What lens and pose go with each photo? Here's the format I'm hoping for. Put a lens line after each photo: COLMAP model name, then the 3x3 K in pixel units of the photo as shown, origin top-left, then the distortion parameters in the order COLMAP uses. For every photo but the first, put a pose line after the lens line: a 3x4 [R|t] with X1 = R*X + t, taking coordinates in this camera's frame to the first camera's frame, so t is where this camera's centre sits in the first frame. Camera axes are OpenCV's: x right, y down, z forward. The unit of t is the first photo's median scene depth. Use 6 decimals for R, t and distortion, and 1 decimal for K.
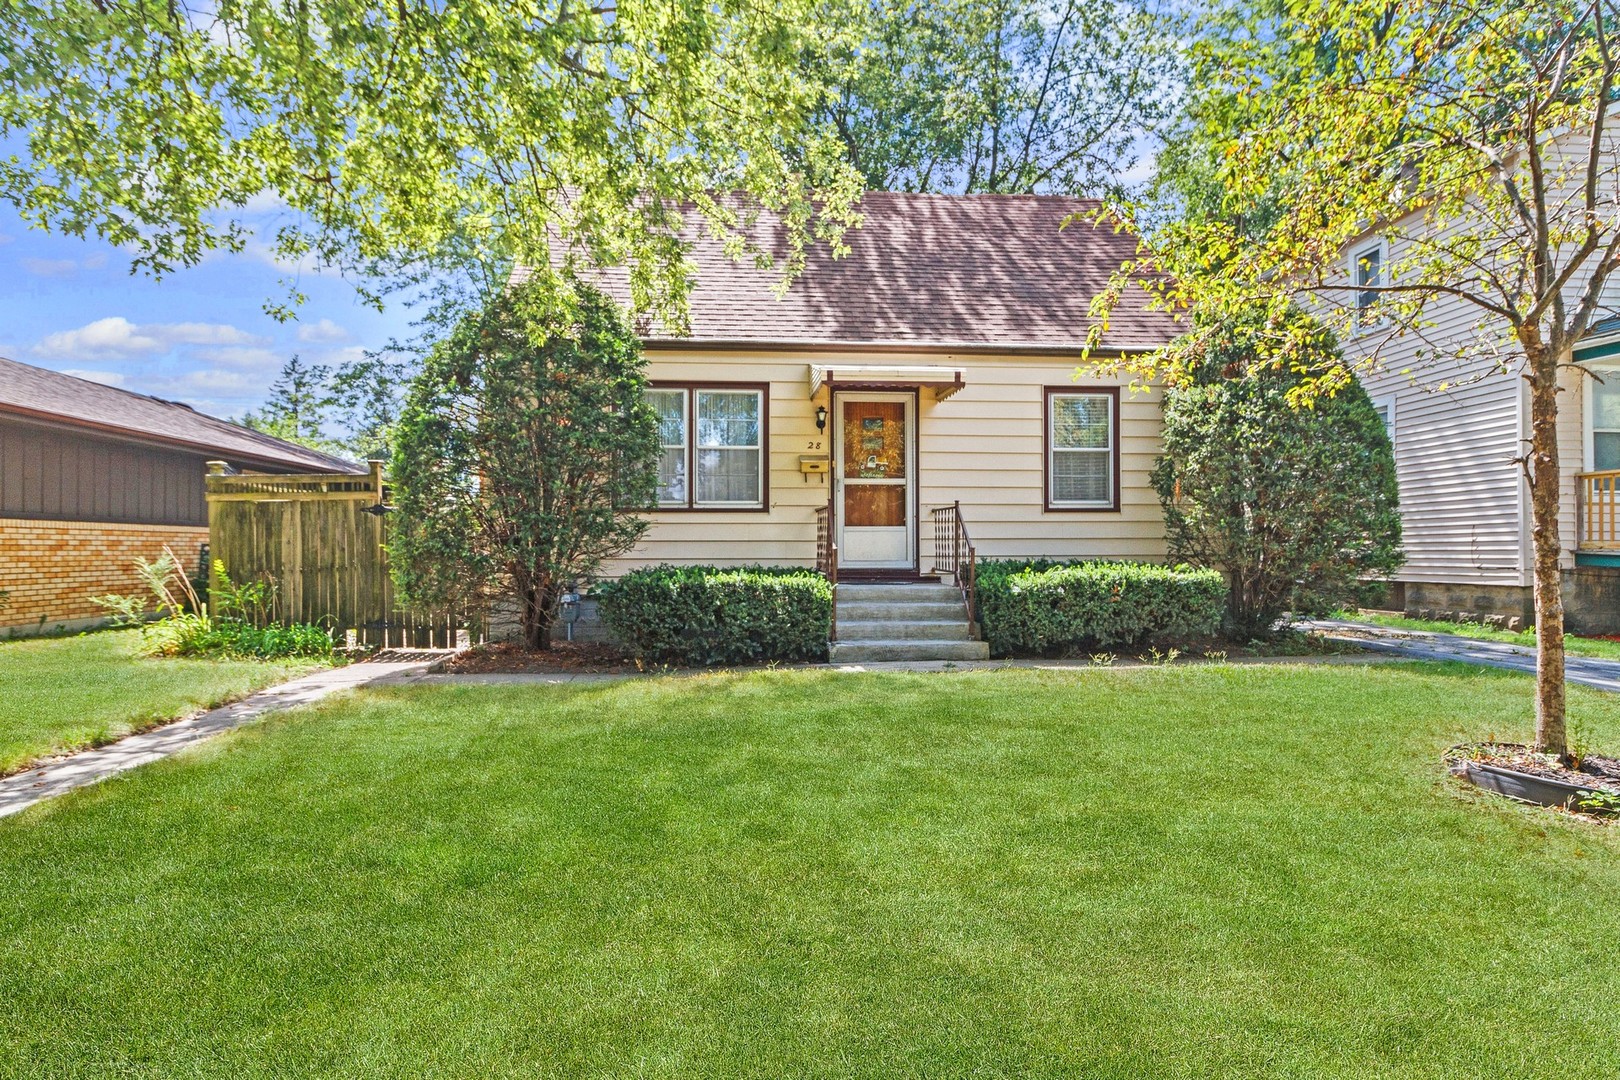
lens RADIAL K [[876.7, 0, 808.0], [0, 876.7, 562.2], [0, 0, 1]] dist [-0.006435, -0.001276]
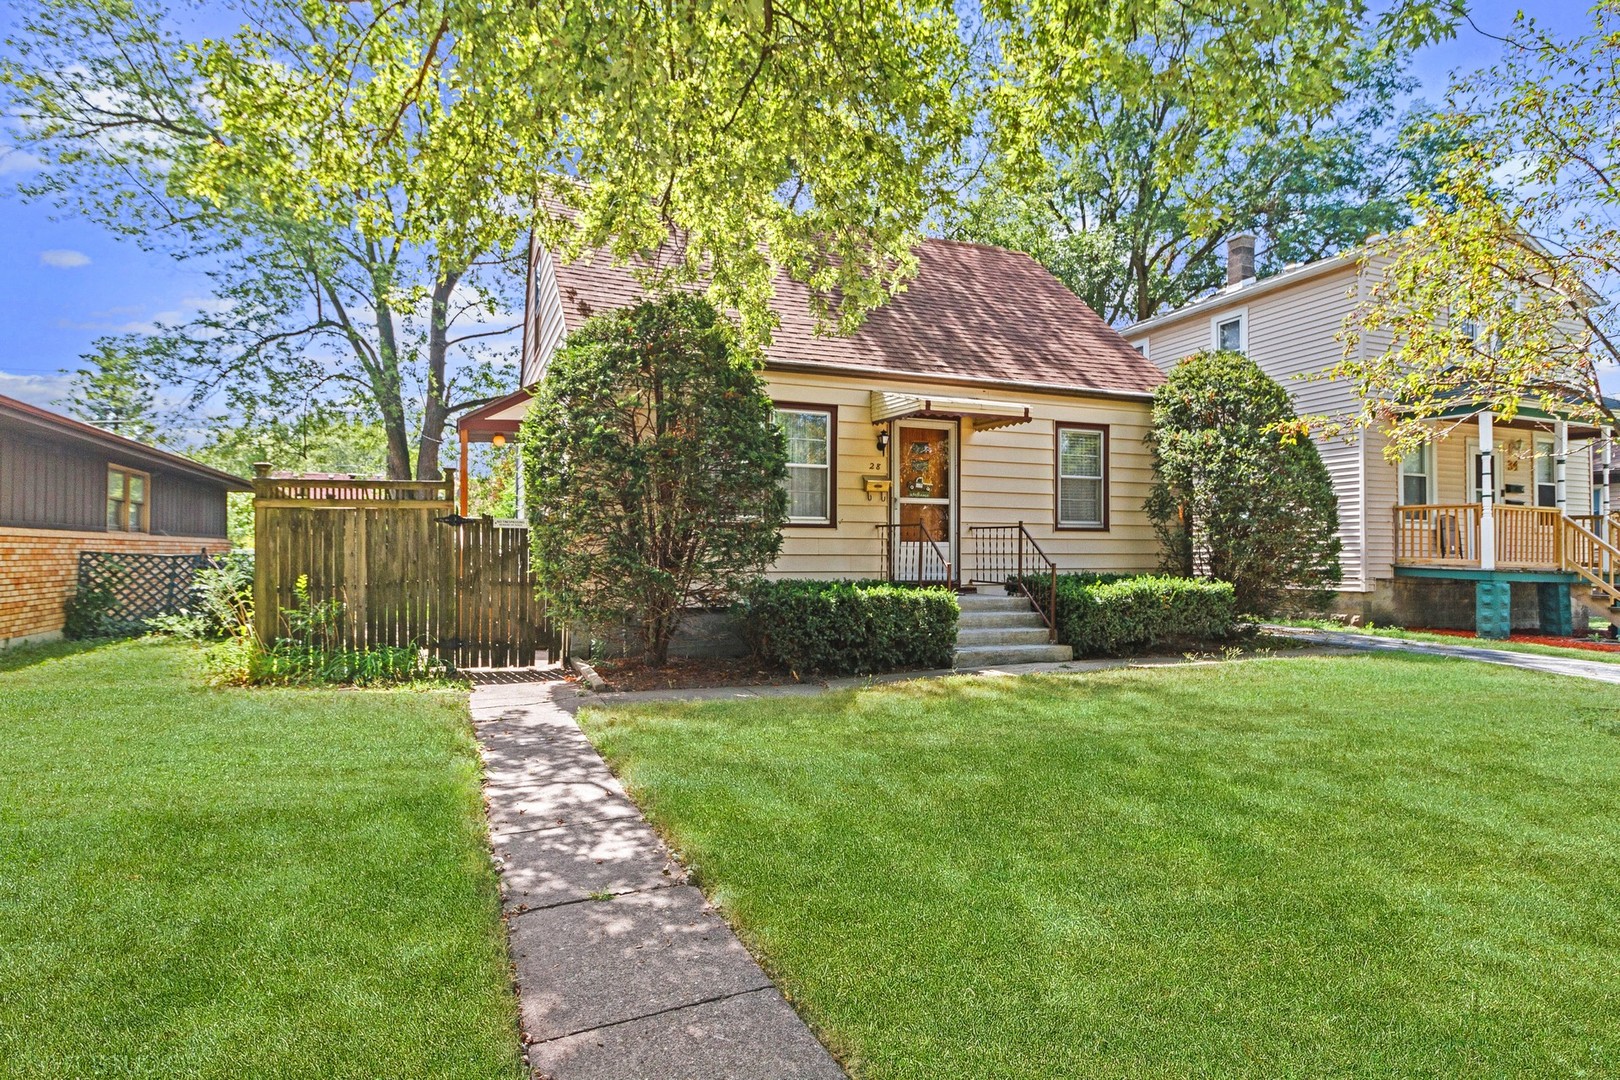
lens RADIAL K [[876.7, 0, 808.0], [0, 876.7, 562.2], [0, 0, 1]] dist [-0.006435, -0.001276]
pose [[0.954698, 0.002380, 0.297566, -0.391985], [-0.000681, 0.999983, -0.005813, -0.009296], [-0.297575, 0.005347, 0.954683, -0.000542]]
